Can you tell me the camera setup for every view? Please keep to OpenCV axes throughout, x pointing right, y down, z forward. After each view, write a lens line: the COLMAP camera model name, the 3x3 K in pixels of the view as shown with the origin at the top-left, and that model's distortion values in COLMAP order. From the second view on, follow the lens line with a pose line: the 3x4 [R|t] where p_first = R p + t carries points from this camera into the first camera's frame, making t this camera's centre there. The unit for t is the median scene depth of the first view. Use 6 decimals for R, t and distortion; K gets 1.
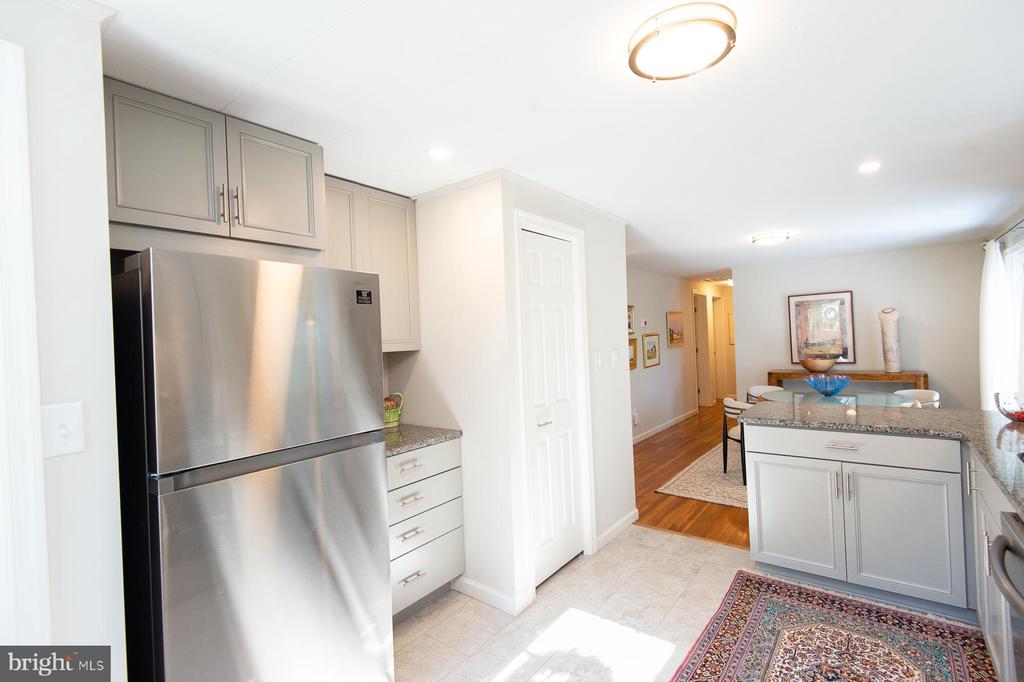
lens RADIAL K [[469.9, 0, 500.2], [0, 469.9, 341.4], [0, 0, 1]] dist [0.040365, -0.021017]
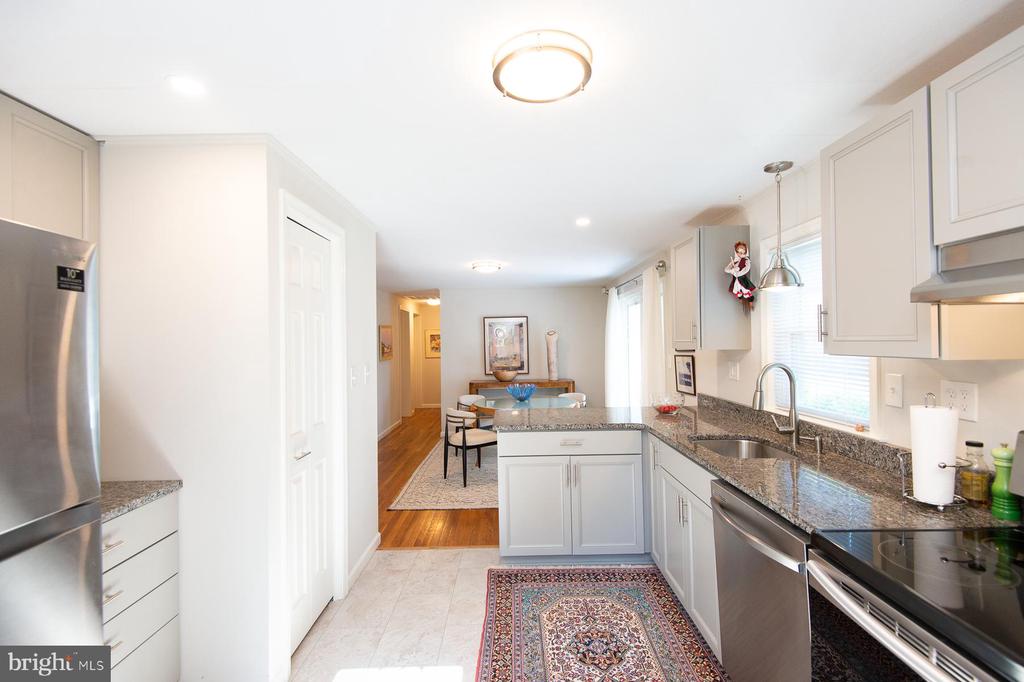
lens RADIAL K [[469.9, 0, 500.2], [0, 469.9, 341.4], [0, 0, 1]] dist [0.040365, -0.021017]
pose [[0.788309, 0.026033, 0.614728, -0.144122], [-0.009226, 0.999492, -0.030495, -0.001945], [-0.615210, 0.018368, 0.788149, 0.125345]]
